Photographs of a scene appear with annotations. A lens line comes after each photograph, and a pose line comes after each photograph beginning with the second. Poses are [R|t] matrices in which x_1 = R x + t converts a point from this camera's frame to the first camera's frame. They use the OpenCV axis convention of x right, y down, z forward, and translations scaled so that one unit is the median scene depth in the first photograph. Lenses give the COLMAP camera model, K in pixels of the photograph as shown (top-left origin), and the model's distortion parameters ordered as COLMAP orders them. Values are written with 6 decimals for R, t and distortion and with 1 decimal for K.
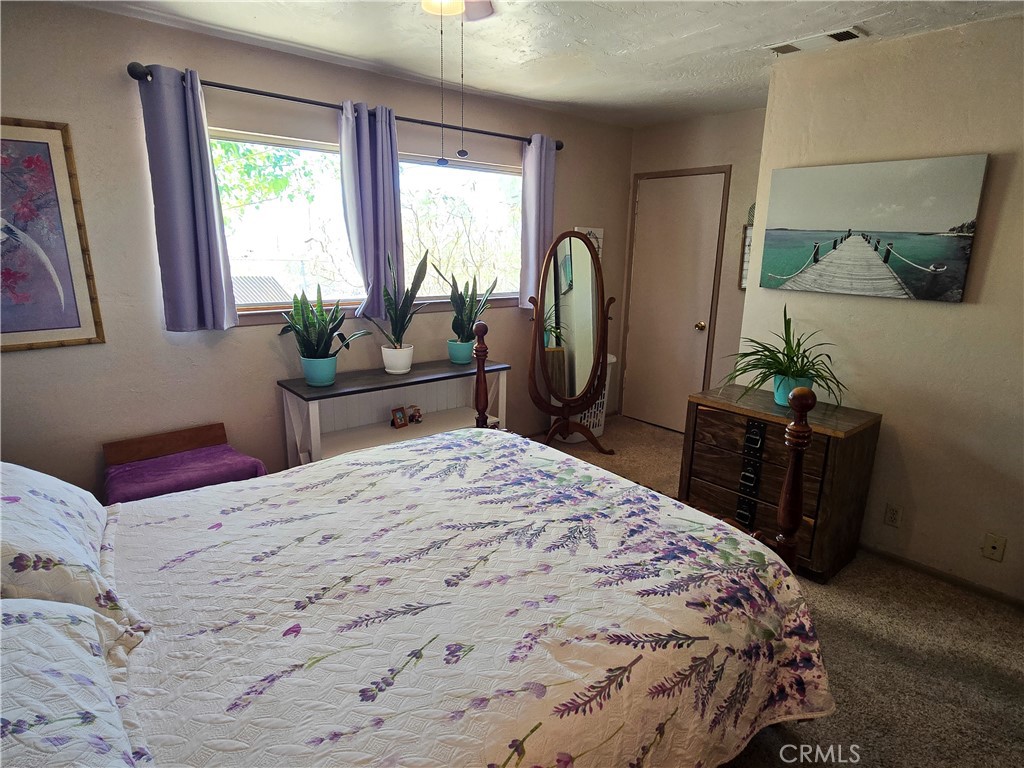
lens RADIAL K [[577.2, 0, 515.1], [0, 577.2, 383.0], [0, 0, 1]] dist [-0.005586, -0.002361]
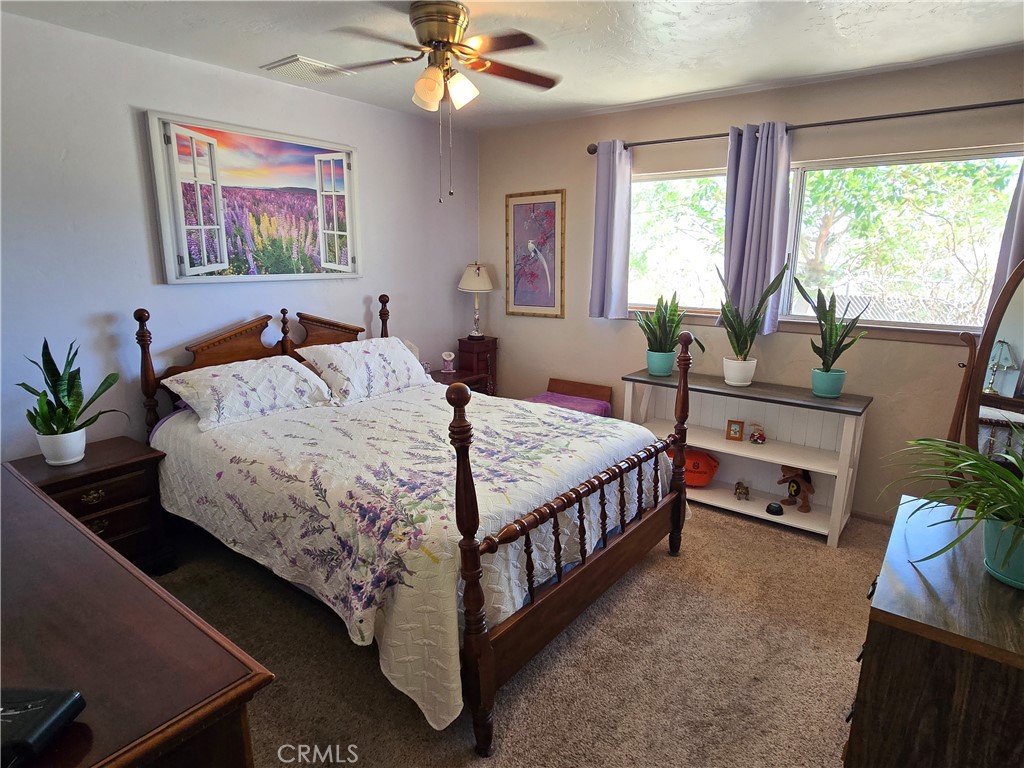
lens RADIAL K [[577.2, 0, 514.0], [0, 577.2, 384.9], [0, 0, 1]] dist [-0.005586, -0.002361]
pose [[0.209074, 0.195337, -0.958192, 1.236331], [-0.232448, 0.961690, 0.145331, -0.132527], [0.949871, 0.192345, 0.246470, 0.699554]]
